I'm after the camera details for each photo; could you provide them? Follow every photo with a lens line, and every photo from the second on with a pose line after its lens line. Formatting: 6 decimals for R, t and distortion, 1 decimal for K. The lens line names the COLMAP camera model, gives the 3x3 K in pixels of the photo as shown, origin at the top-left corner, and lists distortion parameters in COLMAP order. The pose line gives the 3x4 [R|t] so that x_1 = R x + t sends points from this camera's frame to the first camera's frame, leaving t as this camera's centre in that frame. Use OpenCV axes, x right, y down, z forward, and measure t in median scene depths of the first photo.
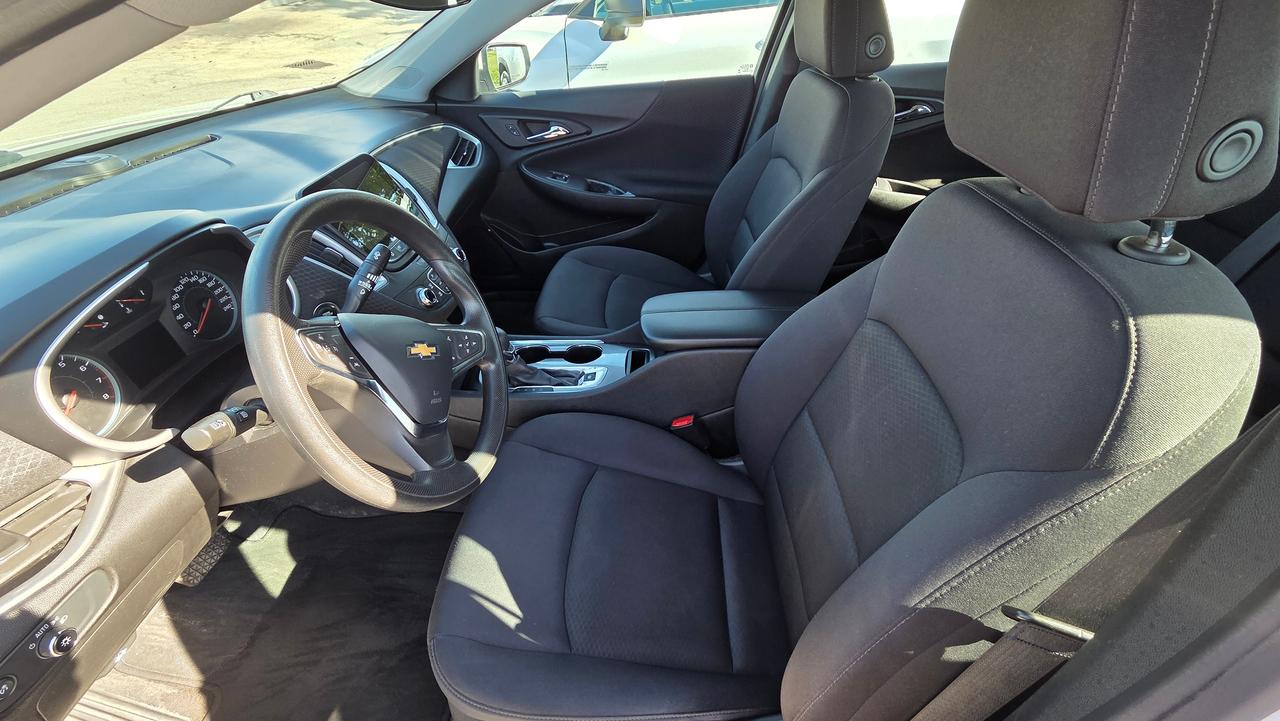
lens RADIAL K [[521.7, 0, 639.4], [0, 521.7, 358.4], [0, 0, 1]] dist [0.001234, 0.000242]
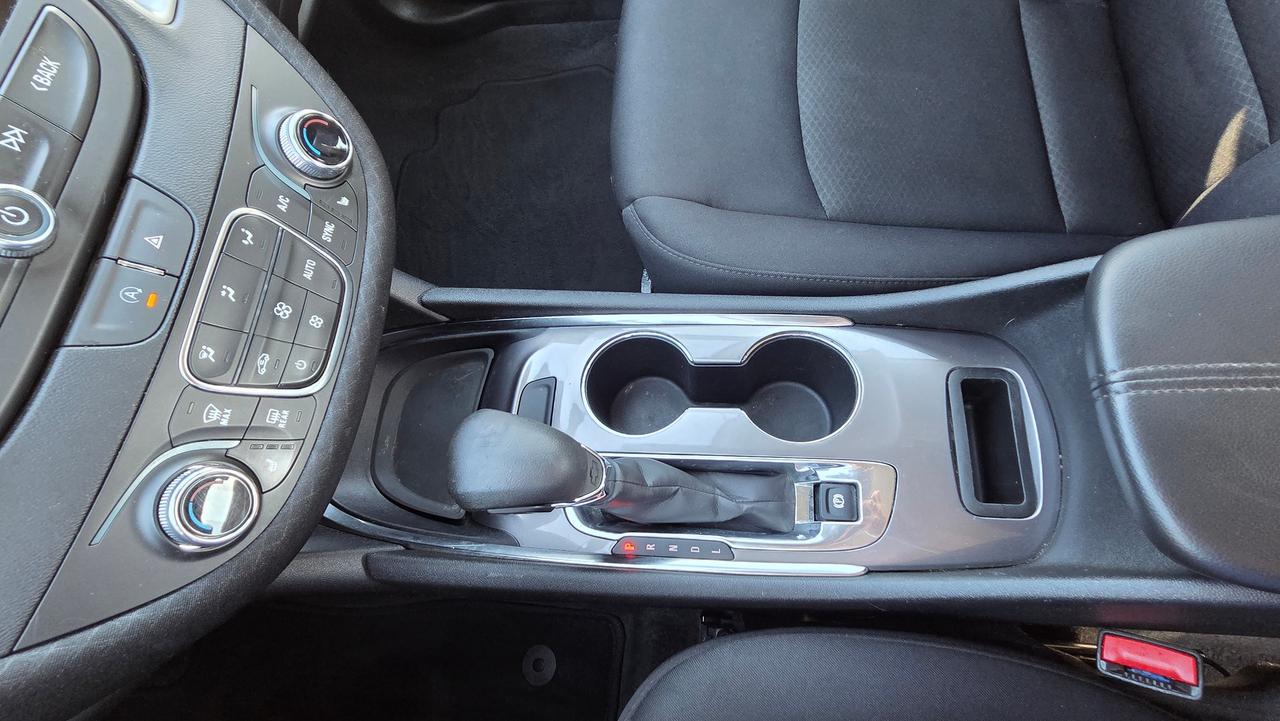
lens RADIAL K [[595.6, 0, 640.0], [0, 595.6, 360.5], [0, 0, 1]] dist [0.005176, -0.000839]
pose [[0.992863, -0.024772, -0.116664, -0.144829], [0.085088, 0.832563, 0.547356, -0.207111], [0.083571, -0.553376, 0.828728, 0.609100]]
